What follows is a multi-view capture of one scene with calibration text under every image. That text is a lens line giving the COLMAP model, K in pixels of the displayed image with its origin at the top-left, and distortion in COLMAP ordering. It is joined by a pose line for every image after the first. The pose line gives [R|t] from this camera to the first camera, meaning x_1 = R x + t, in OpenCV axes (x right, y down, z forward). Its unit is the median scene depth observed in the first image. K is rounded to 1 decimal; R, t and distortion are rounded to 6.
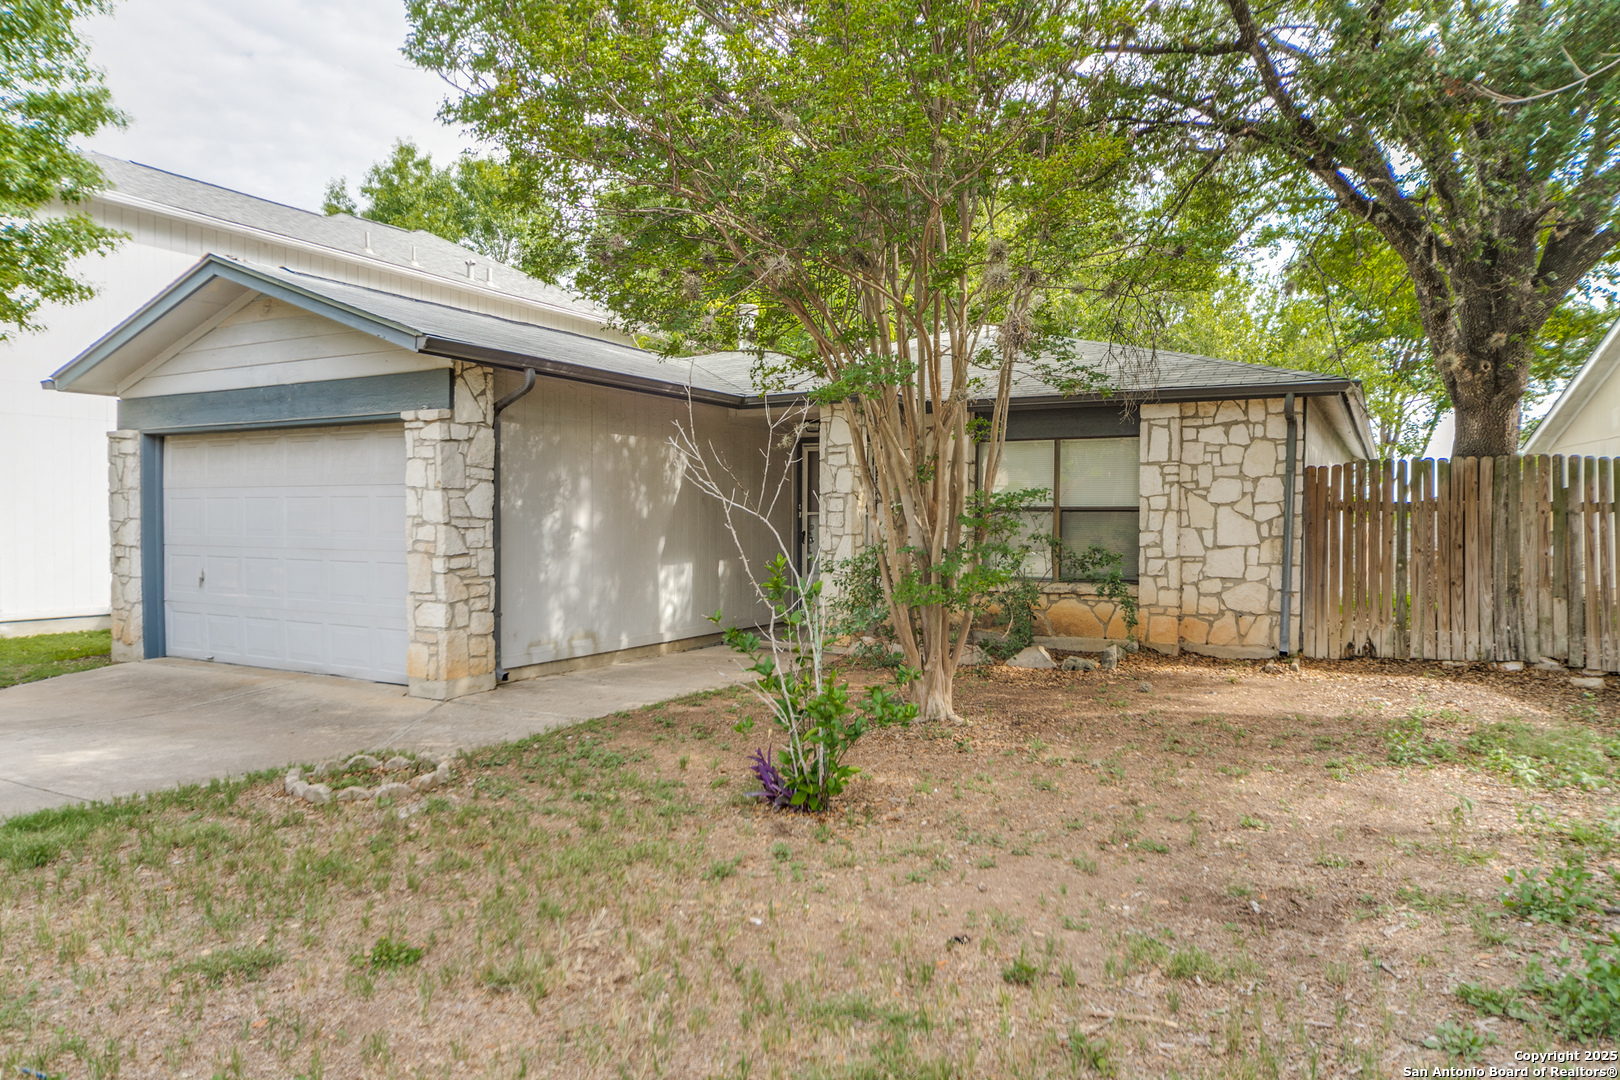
lens RADIAL K [[1077.7, 0, 805.9], [0, 1077.7, 532.7], [0, 0, 1]] dist [-0.001845, -0.001466]
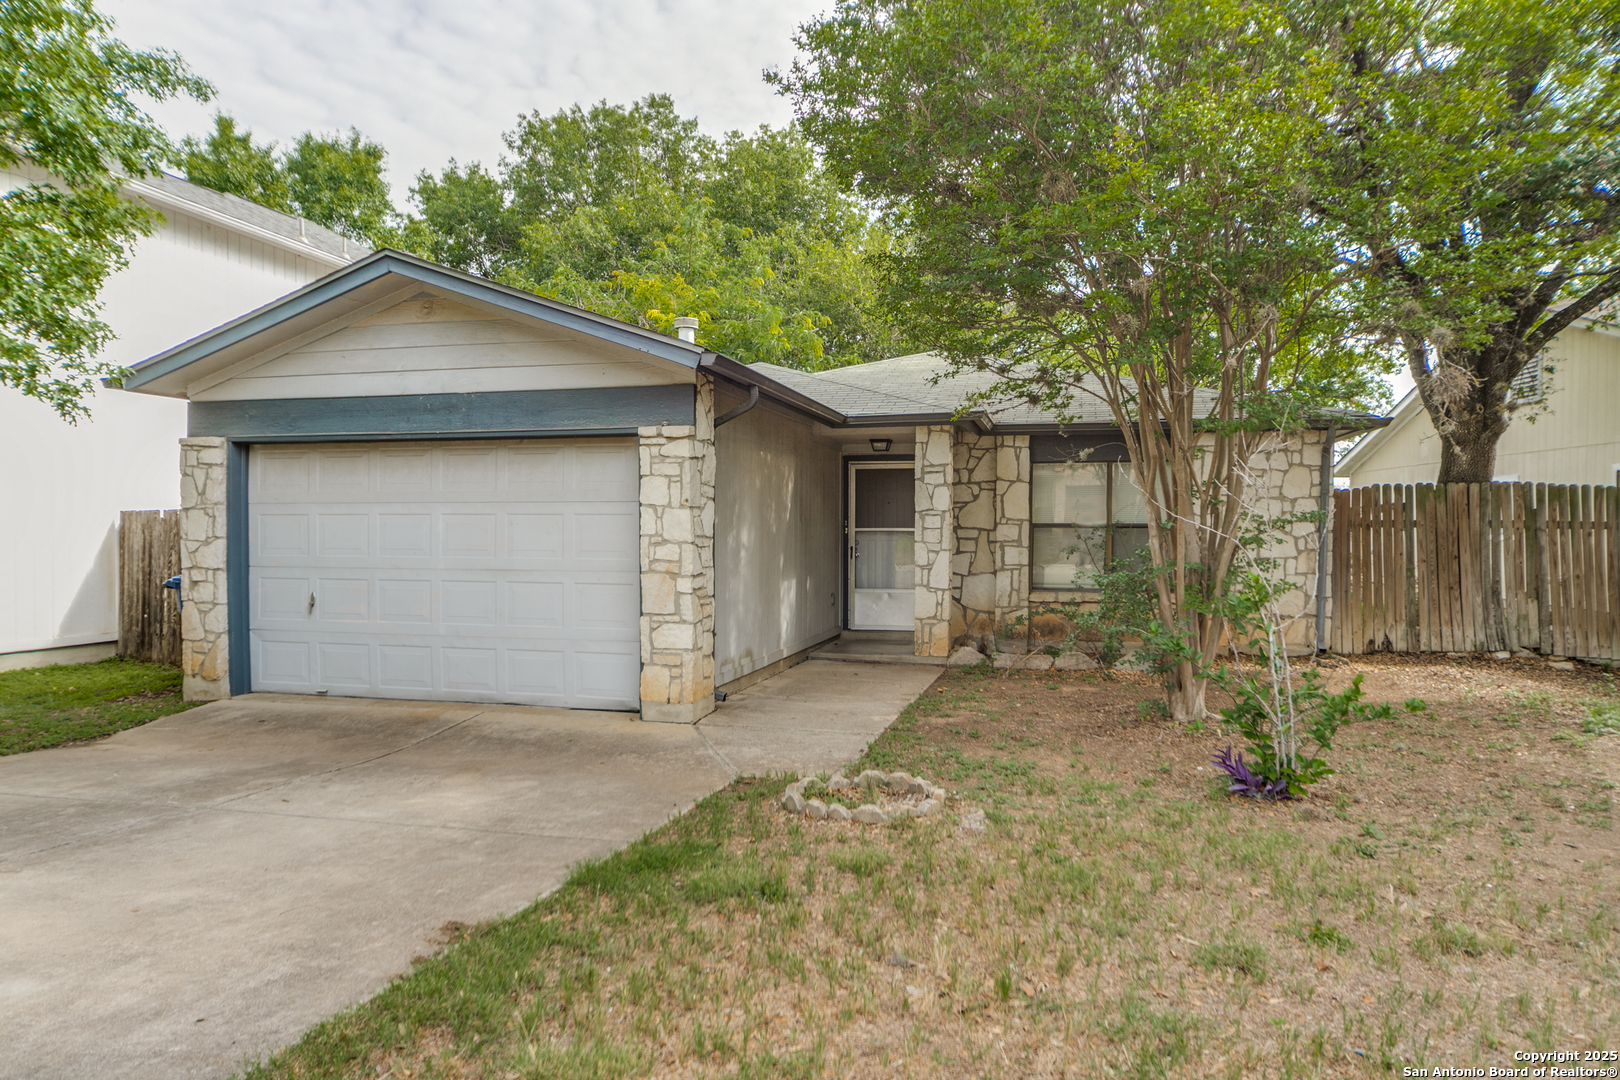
lens RADIAL K [[1077.7, 0, 816.8], [0, 1077.7, 540.6], [0, 0, 1]] dist [-0.001845, -0.001466]
pose [[0.965763, -0.003929, 0.259398, -0.379418], [0.004960, 0.999982, -0.003320, -0.005132], [-0.259380, 0.004493, 0.965765, 0.019814]]
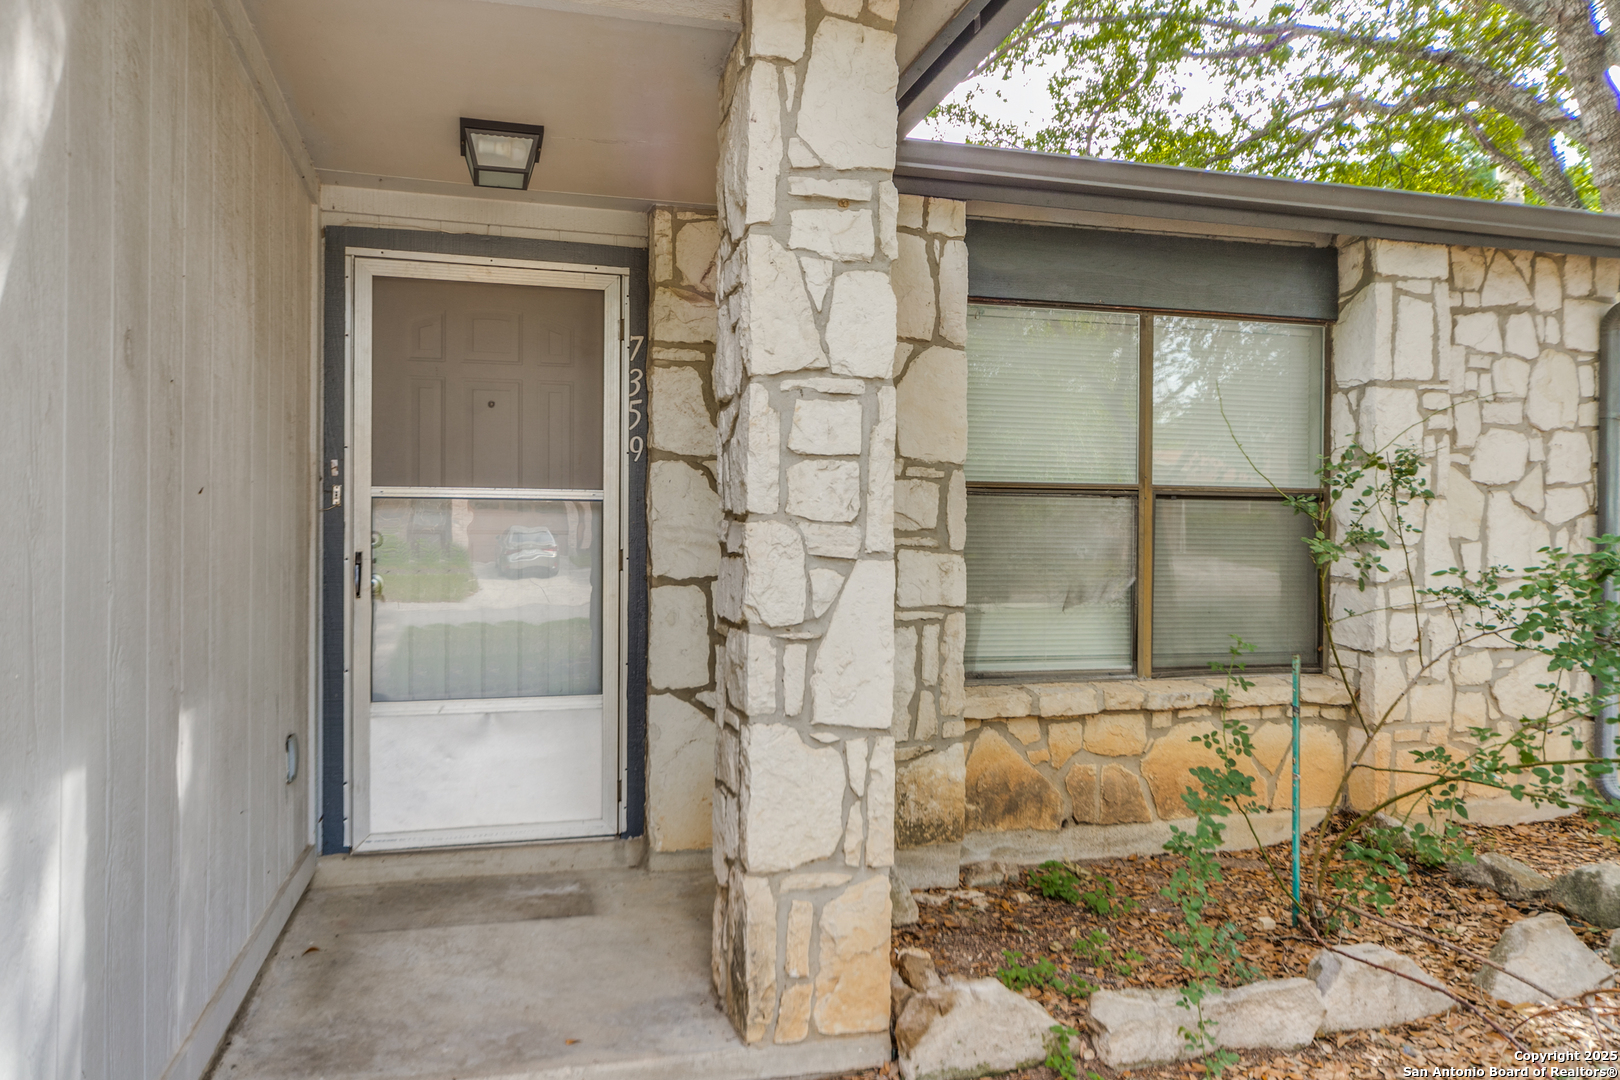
lens RADIAL K [[1077.7, 0, 765.8], [0, 1077.7, 554.7], [0, 0, 1]] dist [-0.001845, -0.001466]
pose [[0.728396, -0.000235, 0.685156, -0.150356], [0.009689, 0.999903, -0.009958, 0.003996], [-0.685088, 0.013892, 0.728328, 0.905679]]
